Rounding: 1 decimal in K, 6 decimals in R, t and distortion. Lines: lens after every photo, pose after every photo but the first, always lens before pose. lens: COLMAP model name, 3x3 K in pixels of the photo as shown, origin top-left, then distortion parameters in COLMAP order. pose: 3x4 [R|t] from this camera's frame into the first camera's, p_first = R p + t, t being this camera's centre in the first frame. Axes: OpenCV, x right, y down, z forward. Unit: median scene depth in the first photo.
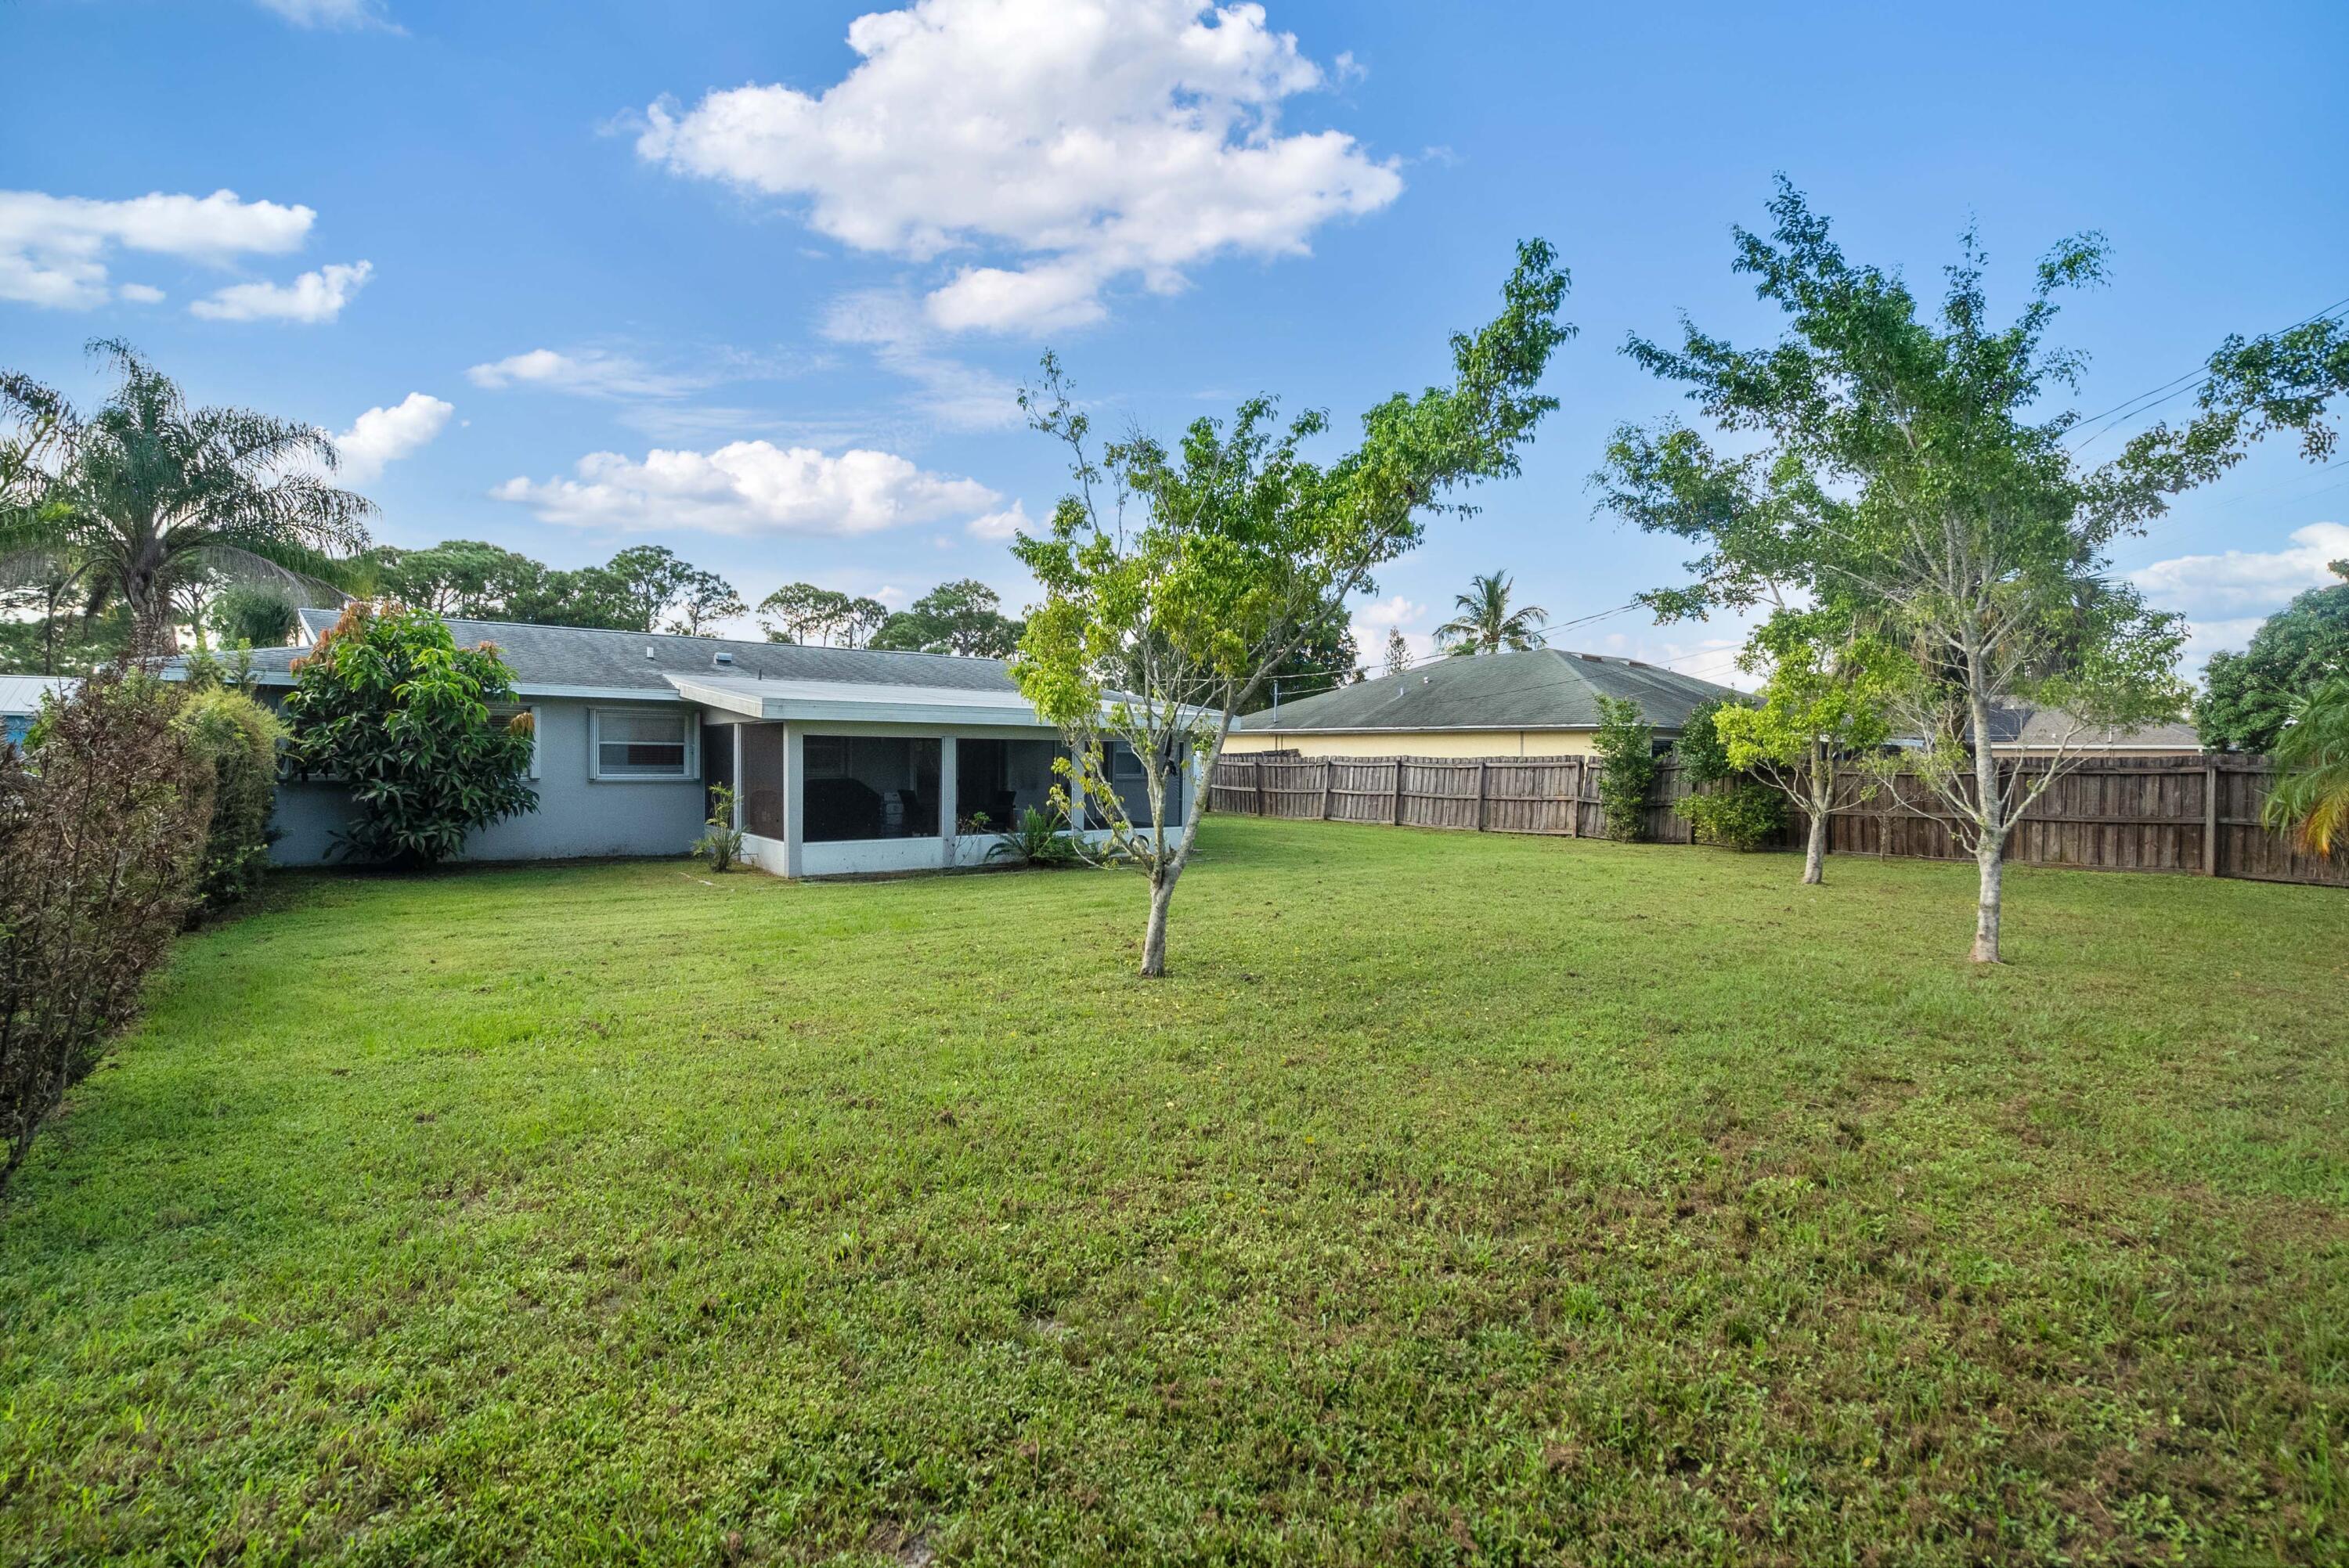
lens RADIAL K [[1102.8, 0, 1177.8], [0, 1102.8, 776.5], [0, 0, 1]] dist [-0.003477, 0.002329]
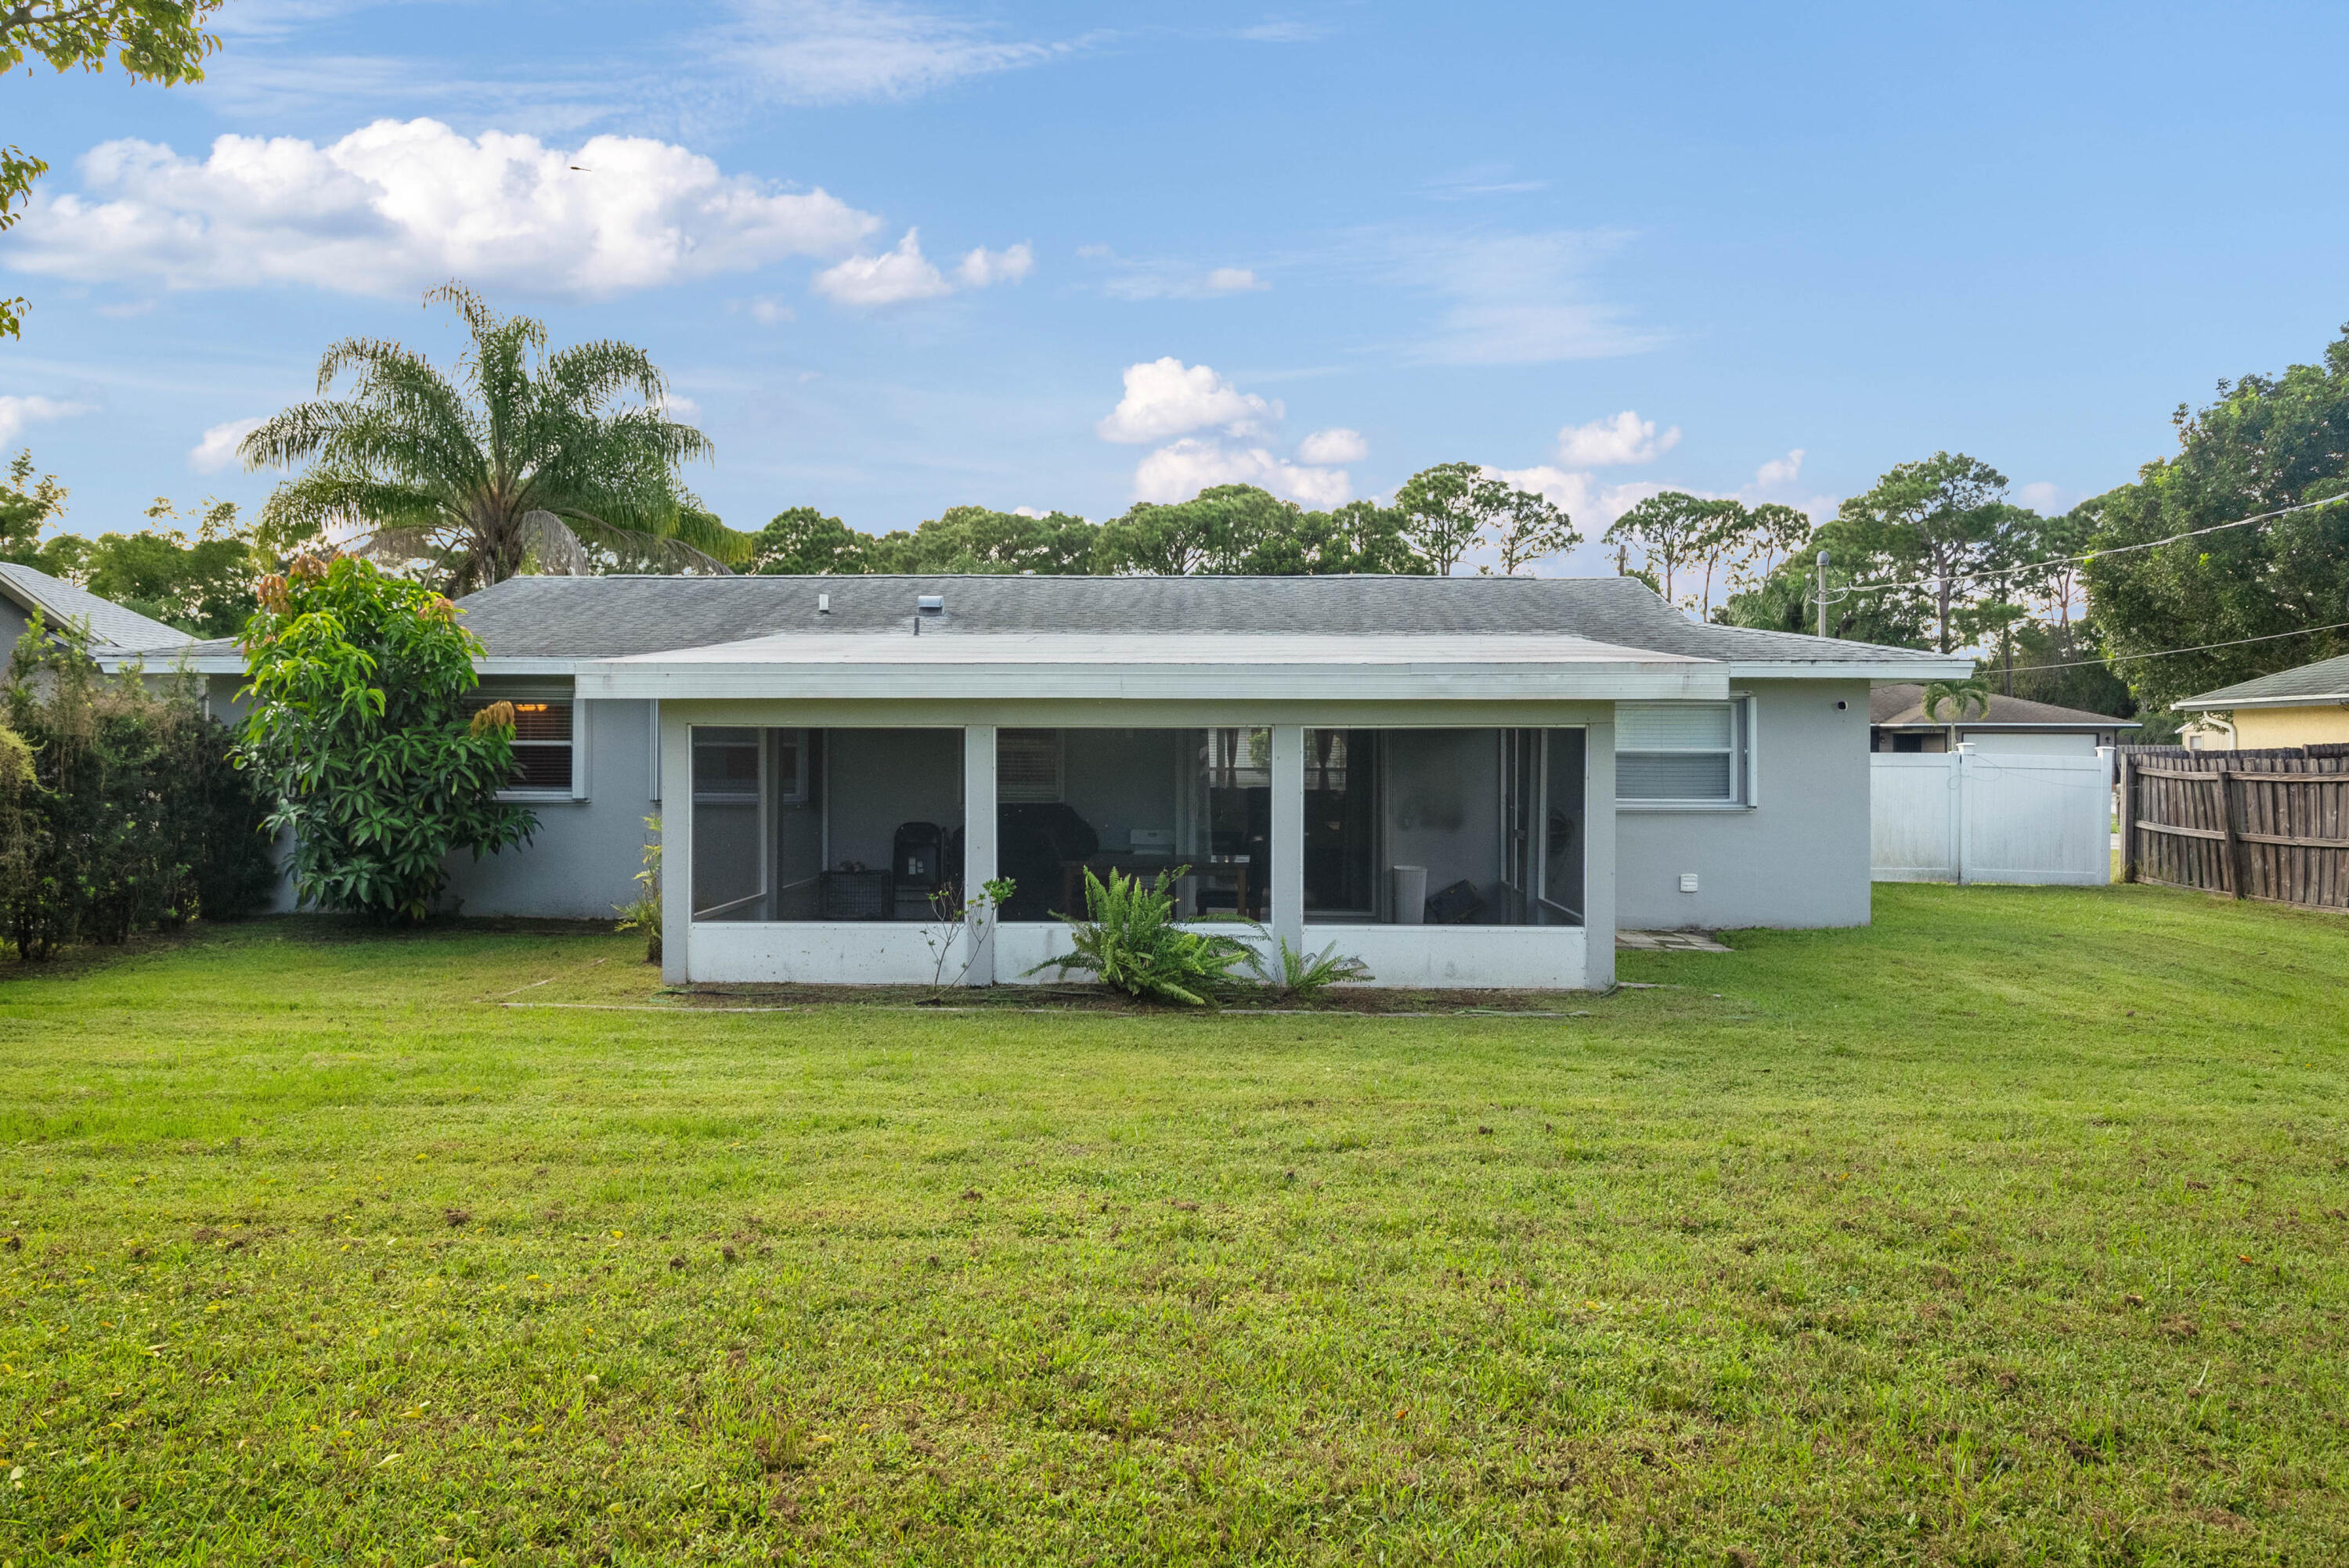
lens RADIAL K [[1597.8, 0, 1174.0], [0, 1597.8, 785.5], [0, 0, 1]] dist [-0.008559, 0.000066]
pose [[0.743815, 0.007229, -0.668346, 0.078540], [-0.007879, 0.999967, 0.002047, -0.002490], [0.668339, 0.003743, 0.743847, 0.118366]]
